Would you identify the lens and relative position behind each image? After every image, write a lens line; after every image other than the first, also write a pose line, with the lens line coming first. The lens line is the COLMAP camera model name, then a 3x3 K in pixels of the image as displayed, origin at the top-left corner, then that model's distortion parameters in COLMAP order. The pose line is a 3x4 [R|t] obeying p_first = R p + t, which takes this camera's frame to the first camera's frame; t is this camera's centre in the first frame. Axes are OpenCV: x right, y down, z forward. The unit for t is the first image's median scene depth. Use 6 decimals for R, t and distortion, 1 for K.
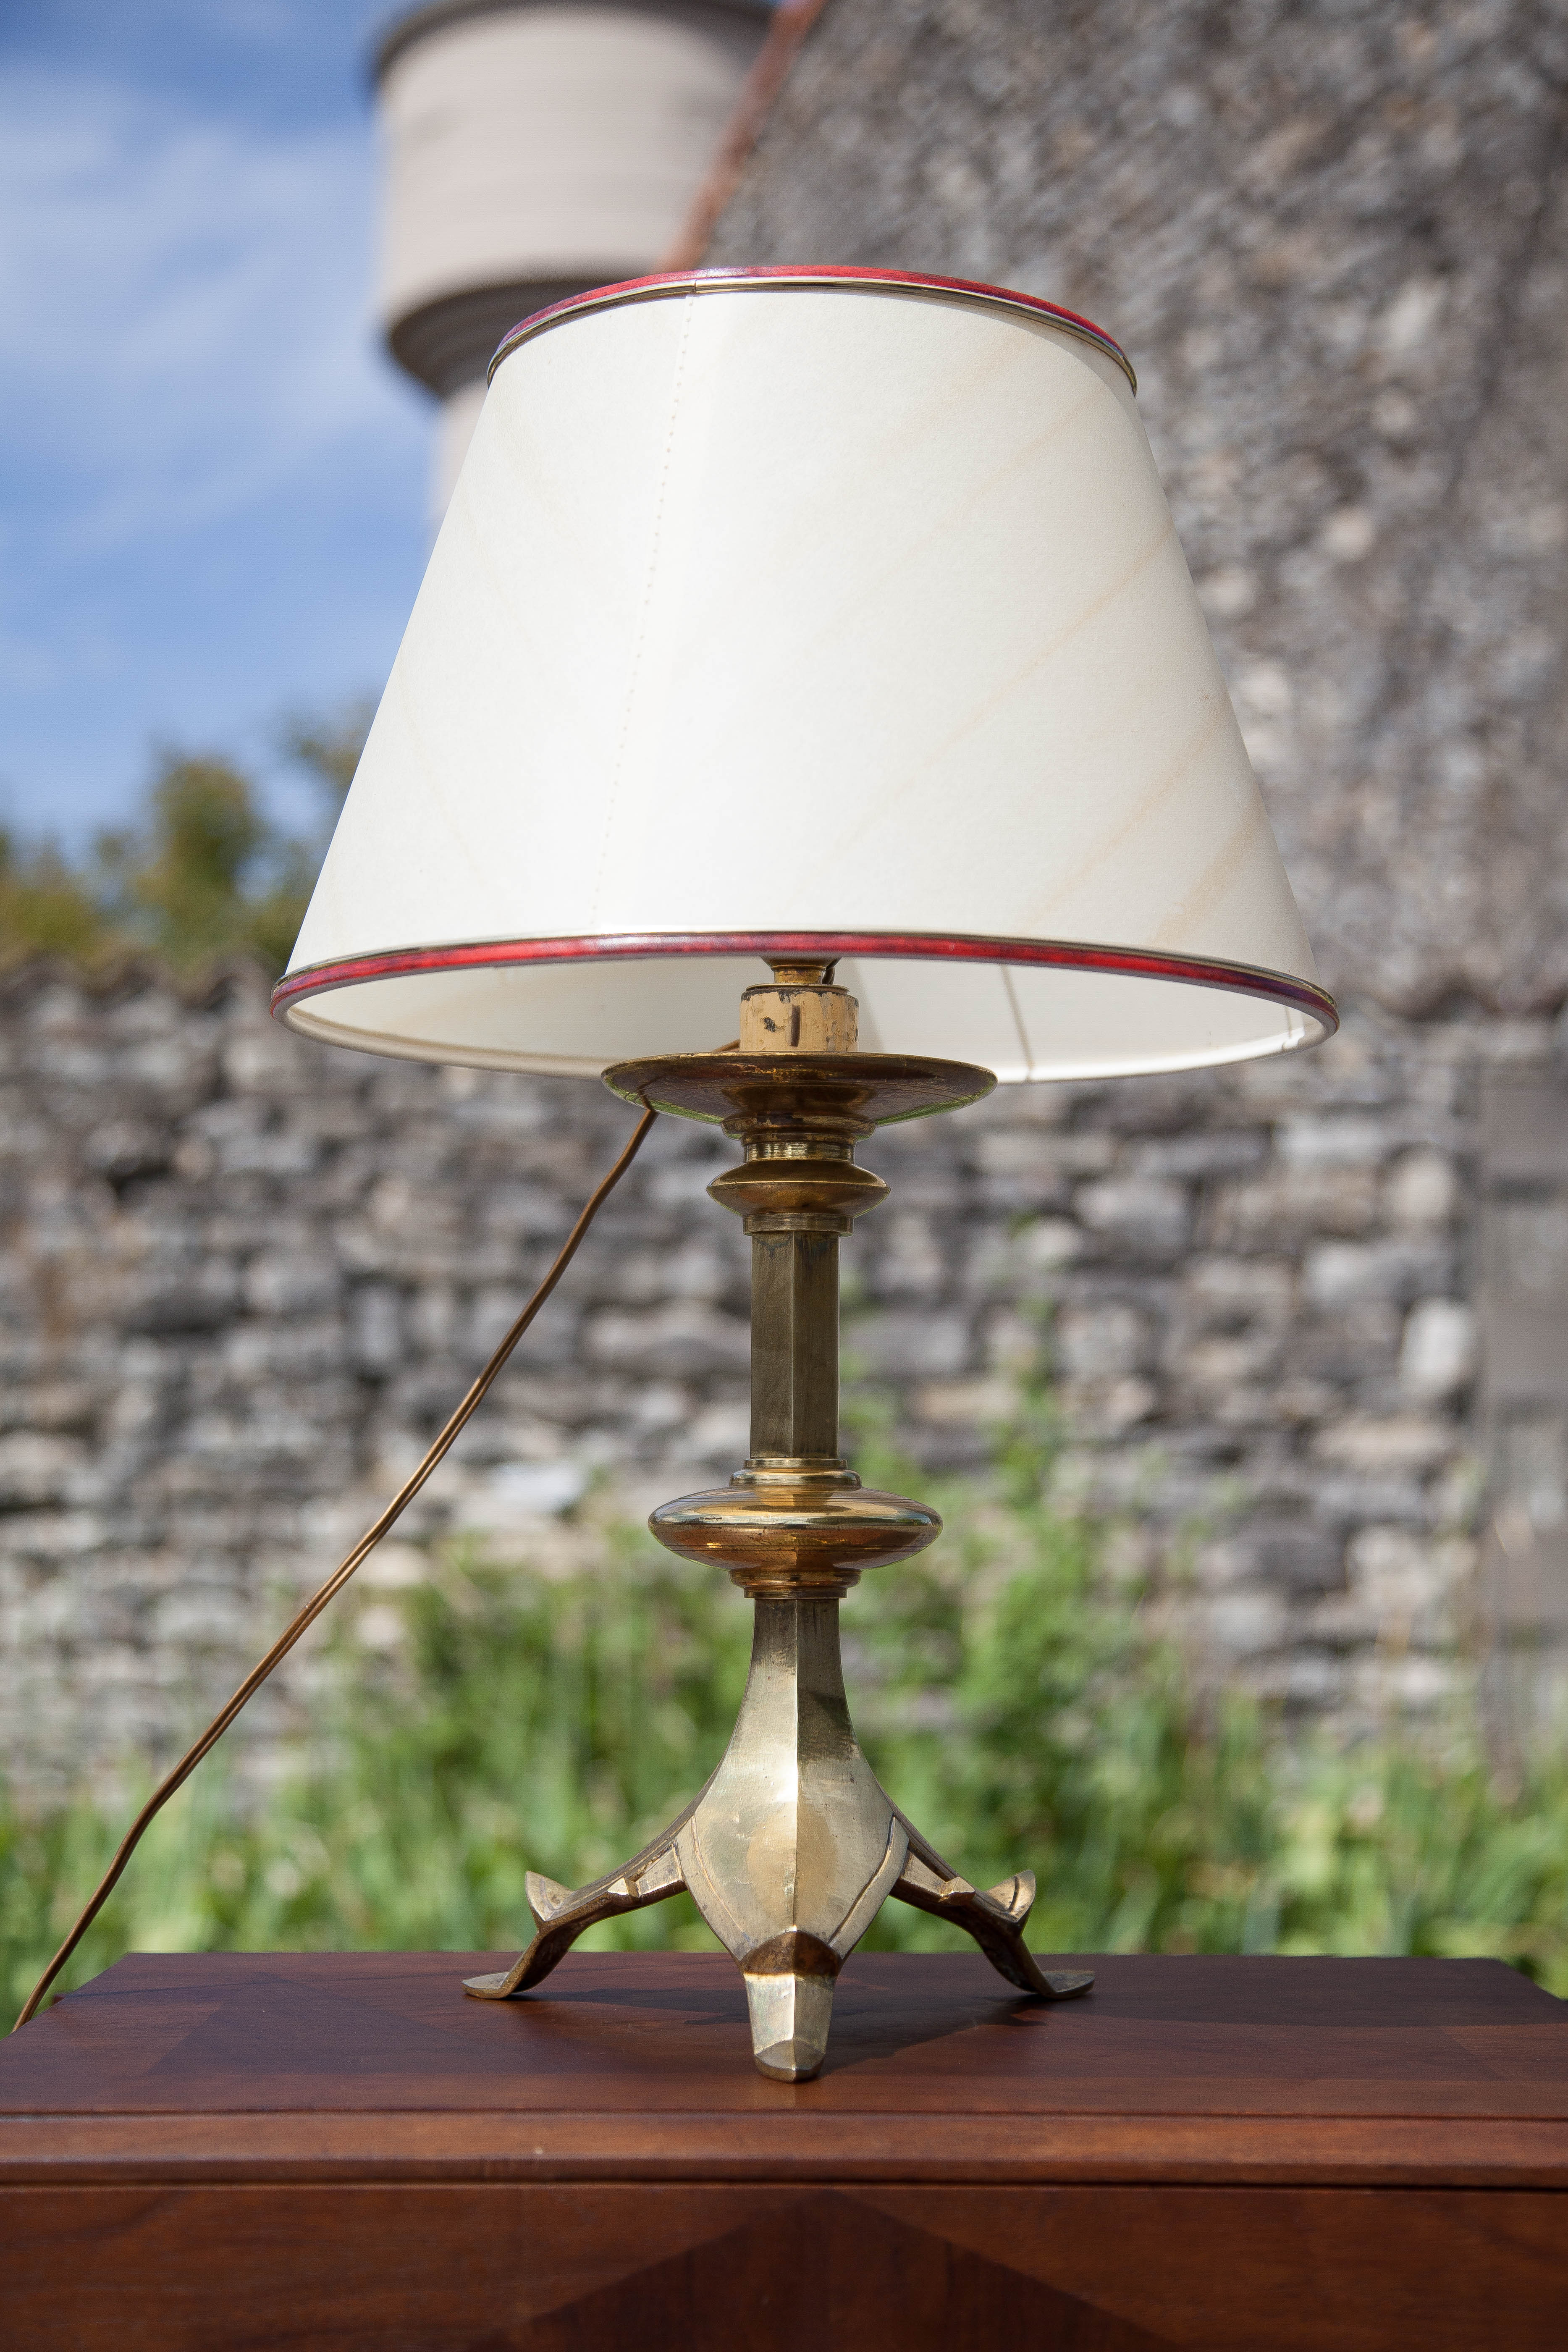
lens RADIAL K [[3461.9, 0, 785.9], [0, 3461.9, 1169.6], [0, 0, 1]] dist [0.155999, 0.000000]
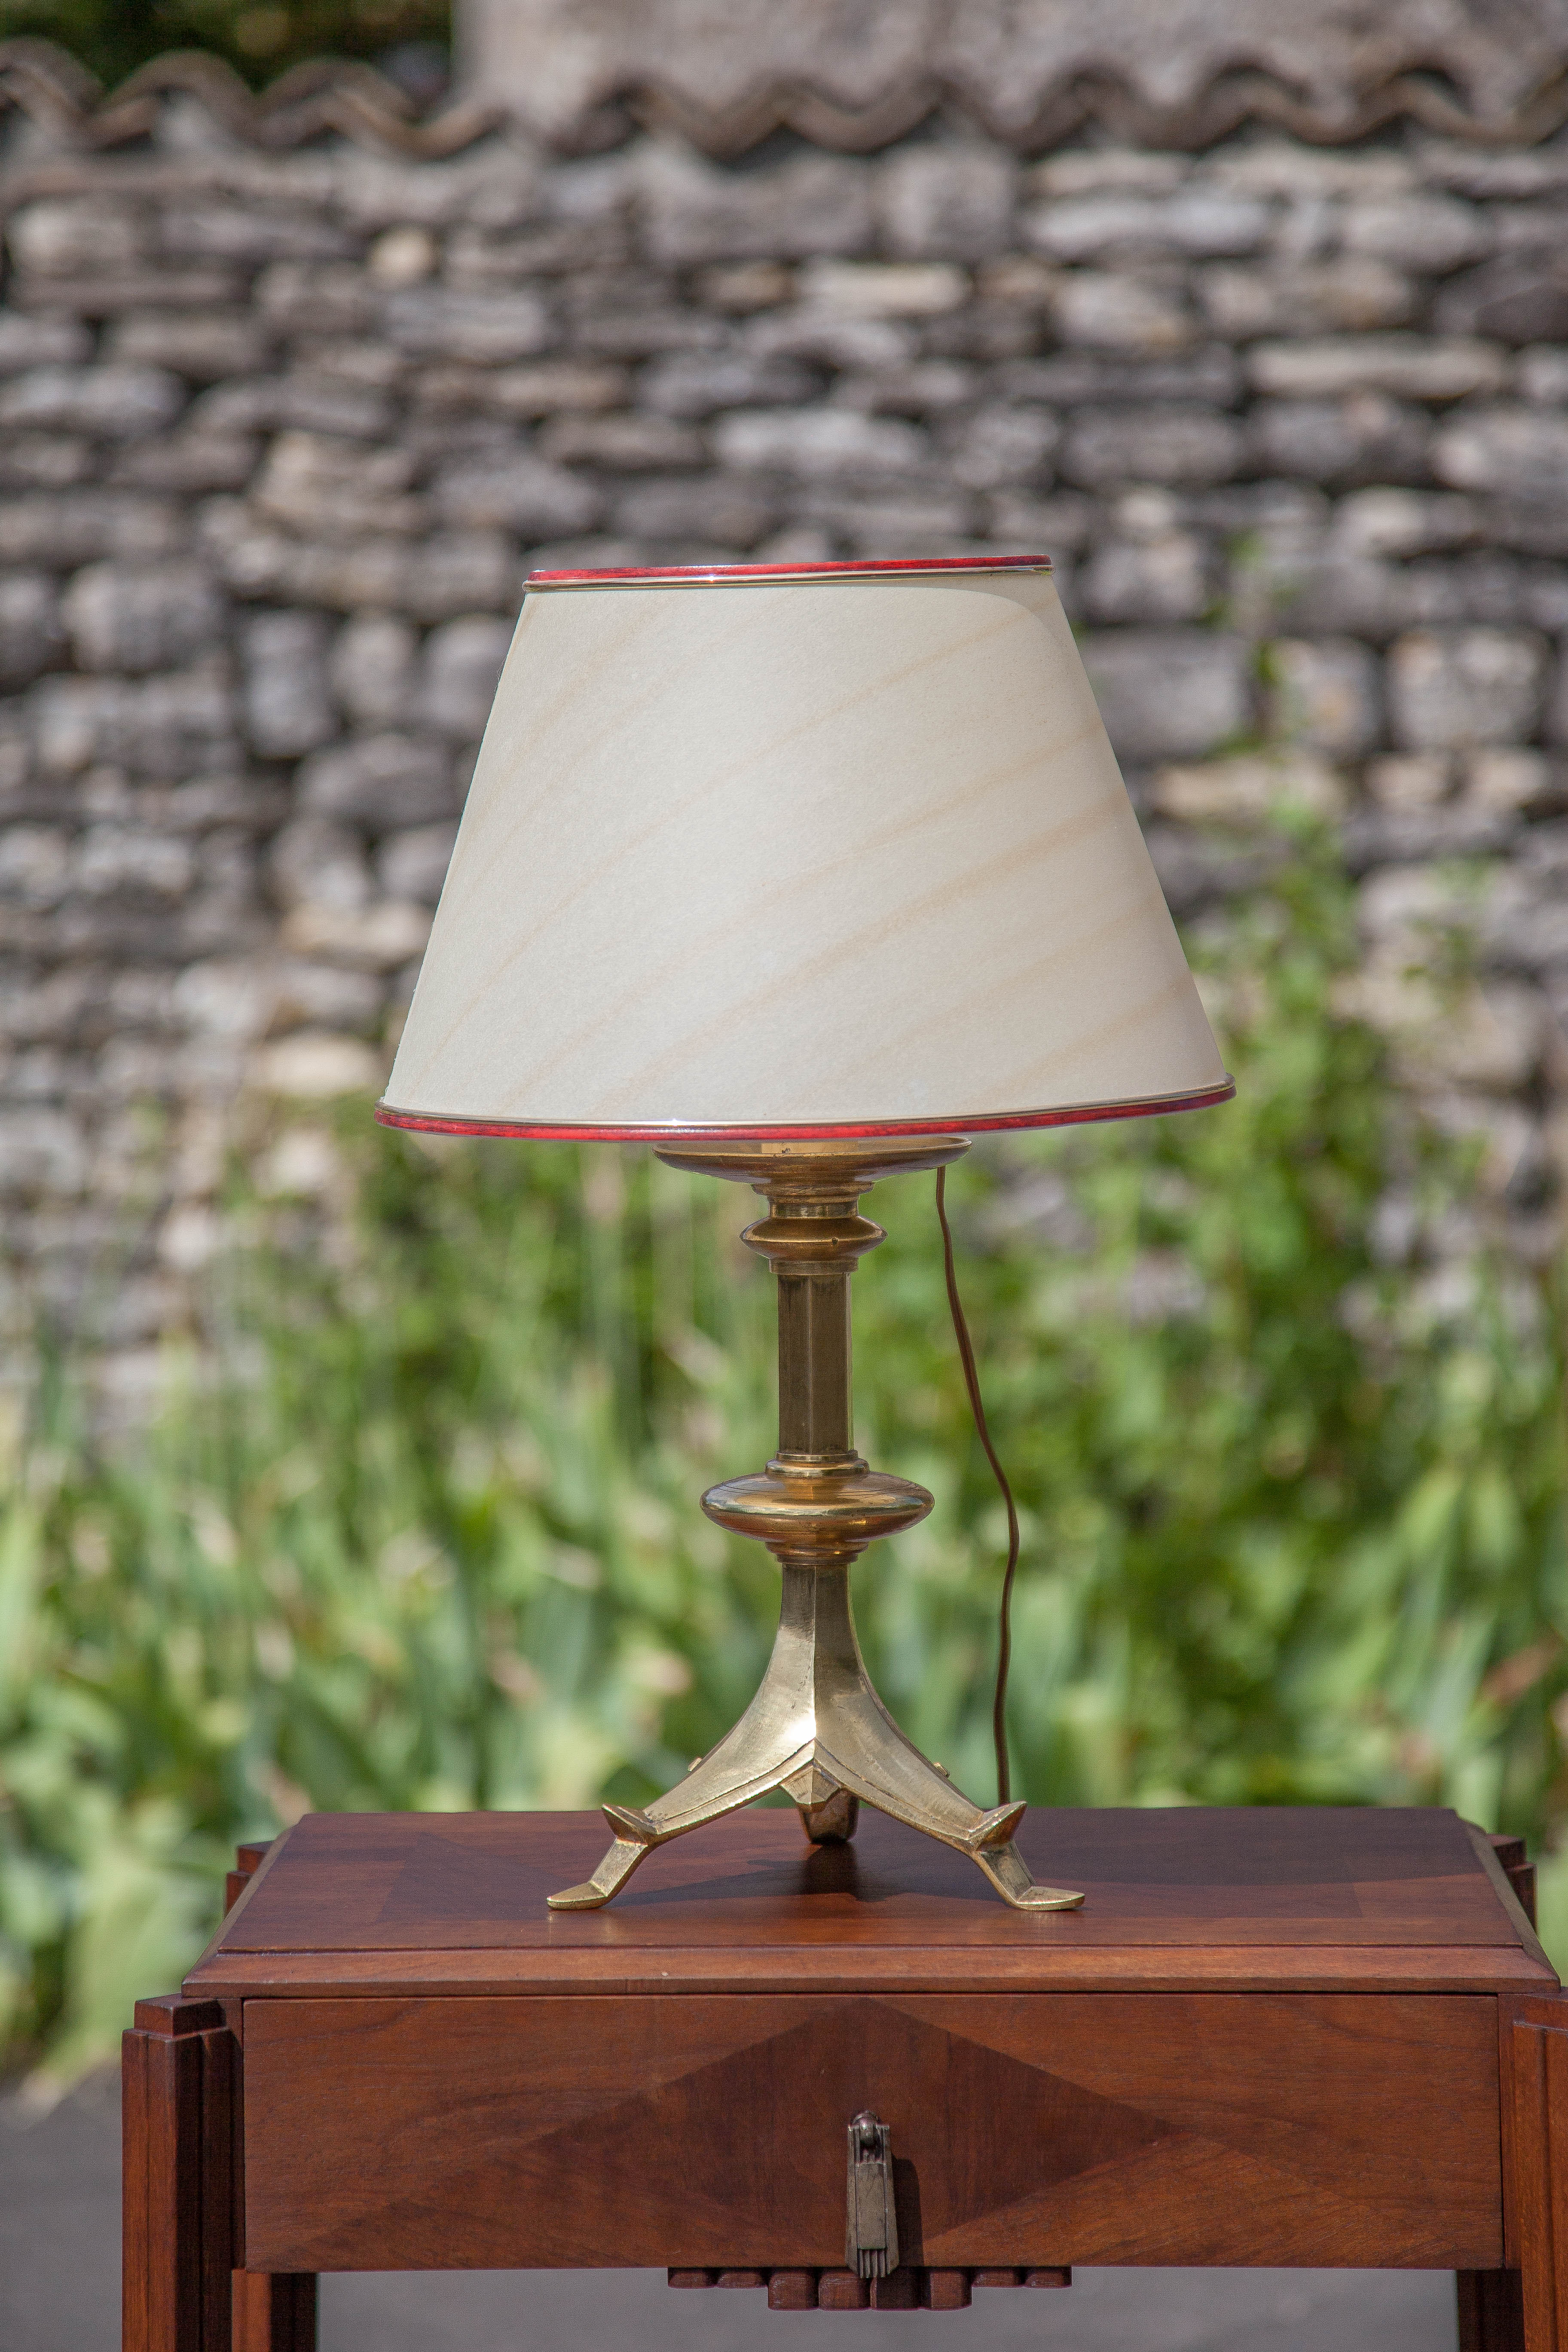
lens RADIAL K [[7181.2, 0, 784.4], [0, 7181.2, 1180.3], [0, 0, 1]] dist [0.723082, 0.000000]
pose [[0.999410, -0.012121, -0.032124, 0.012187], [0.017295, 0.985971, 0.166020, -0.083017], [0.029661, -0.166478, 0.985599, -0.291351]]
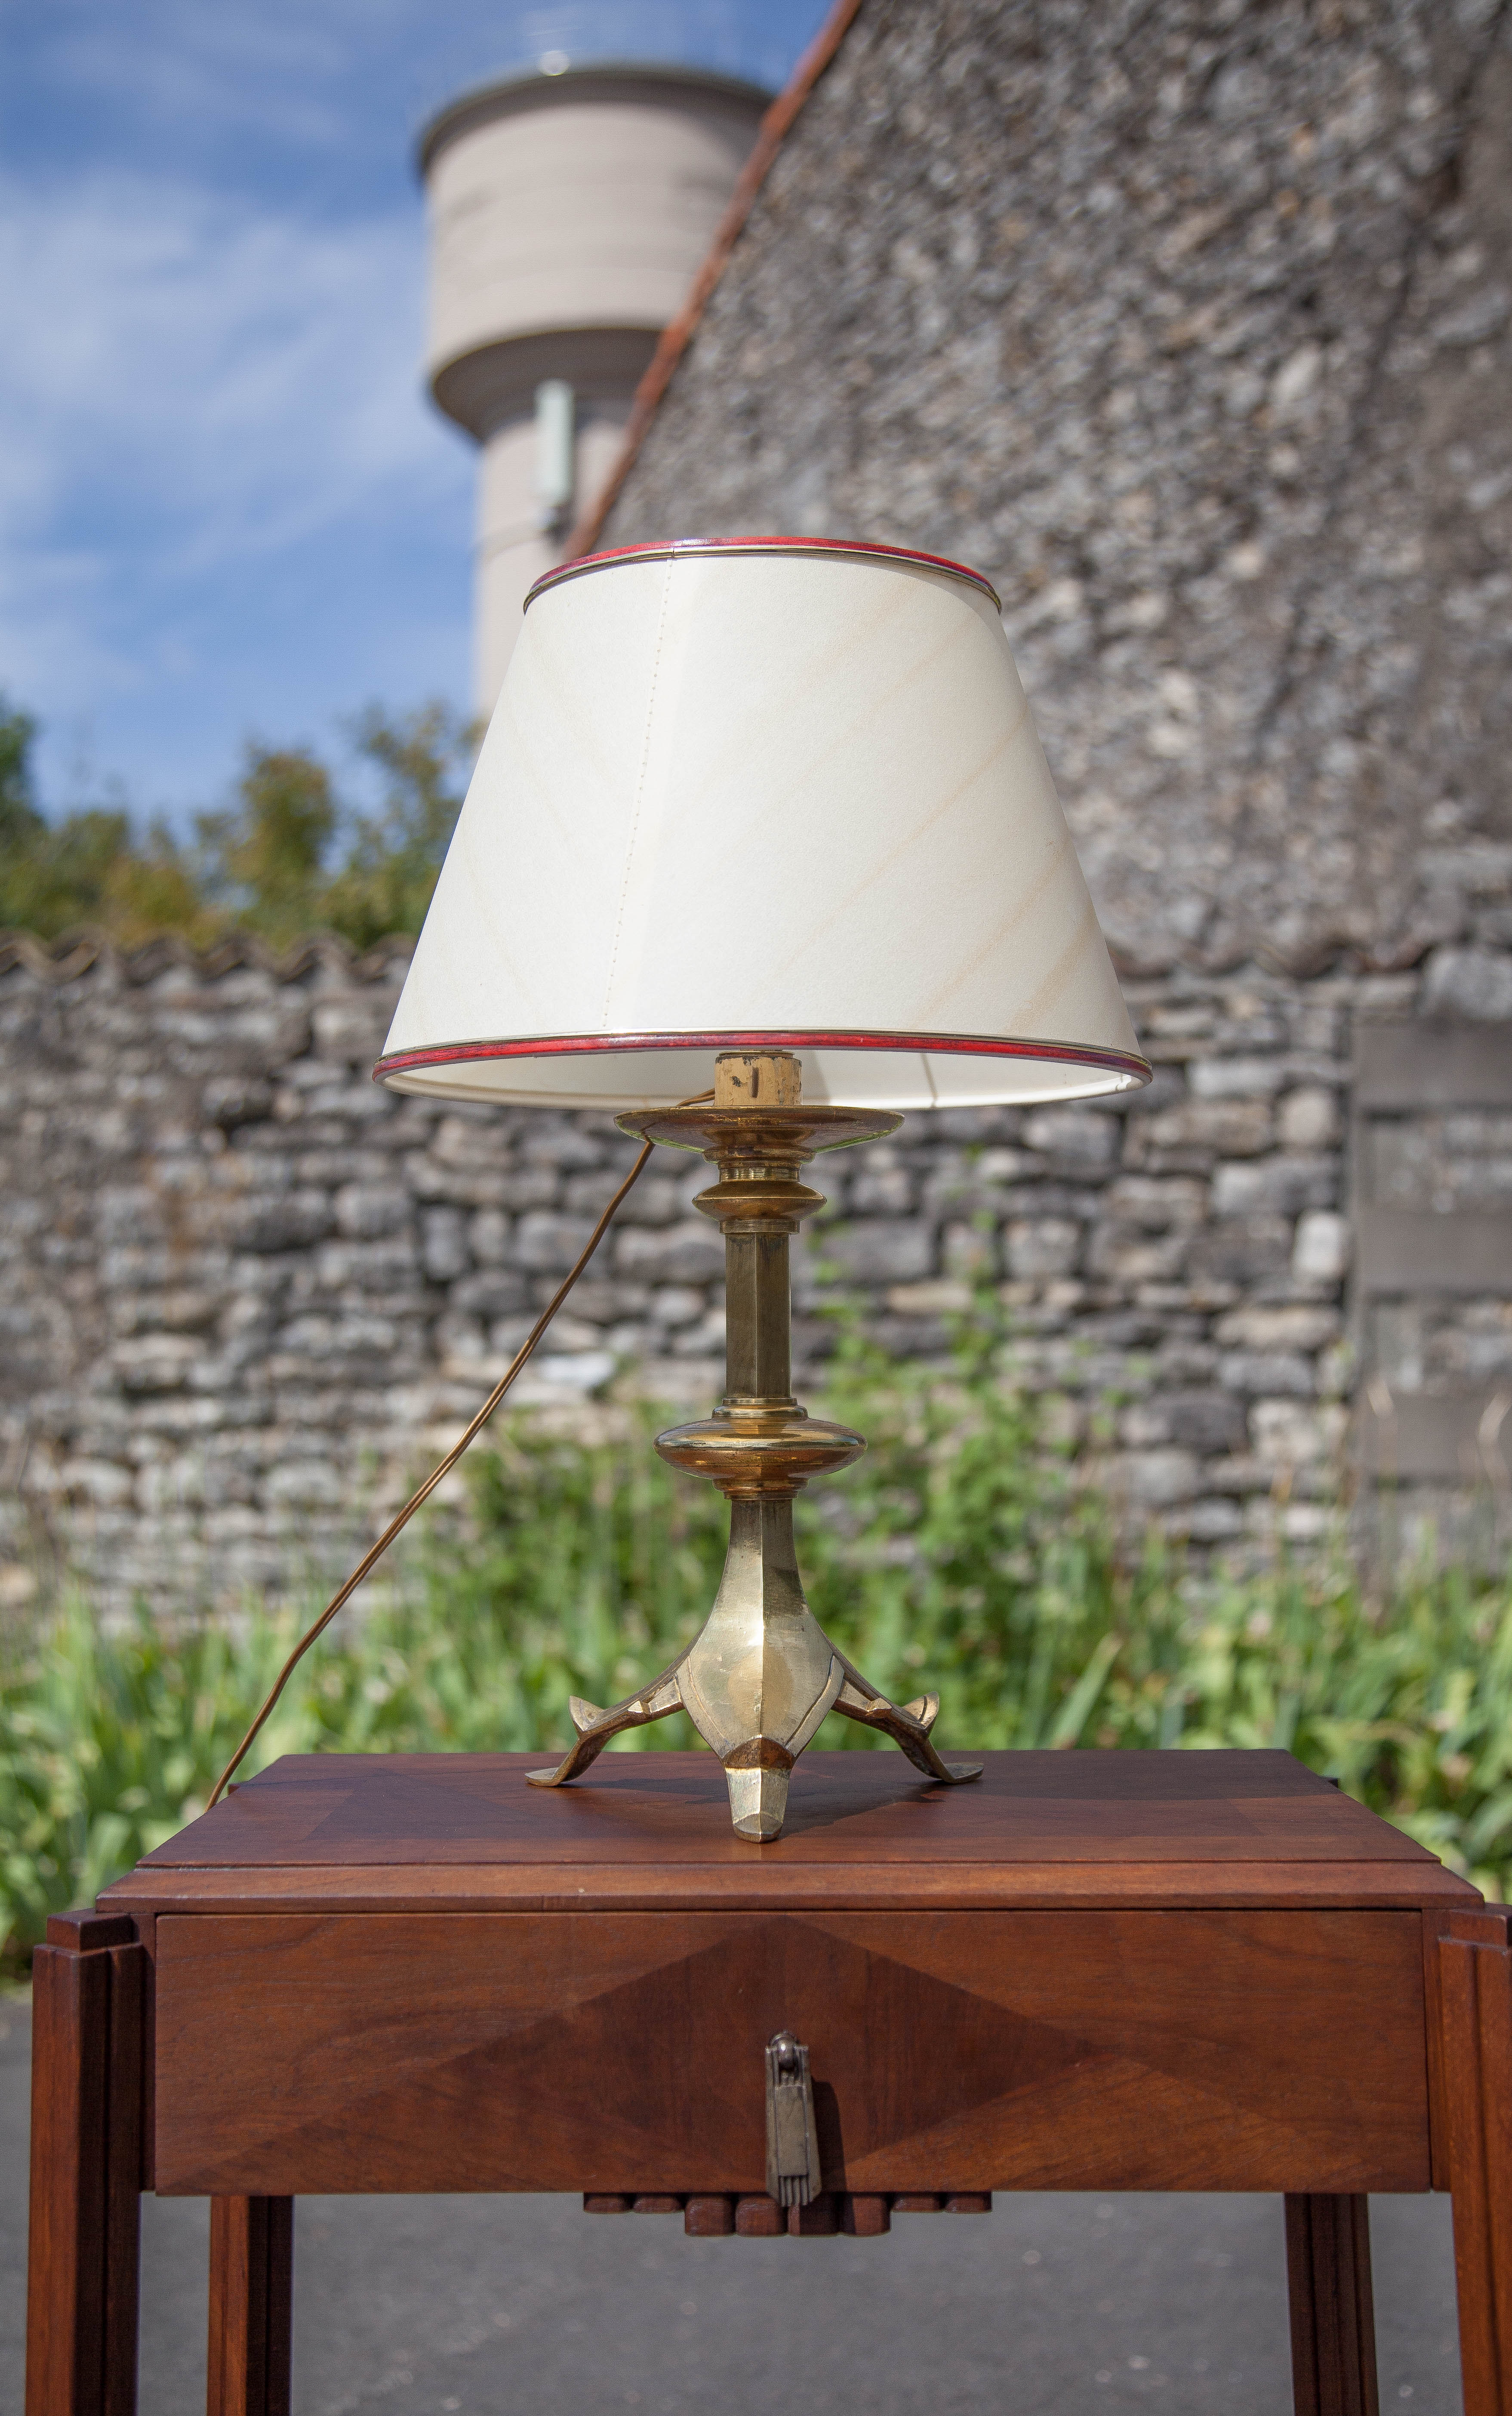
lens RADIAL K [[2955.0, 0, 721.8], [0, 2955.0, 1219.1], [0, 0, 1]] dist [0.091704, 0.000000]
pose [[0.999685, -0.012569, -0.021739, 0.002618], [0.013529, 0.998912, 0.044620, -0.007407], [0.021154, -0.044900, 0.998767, -0.030771]]
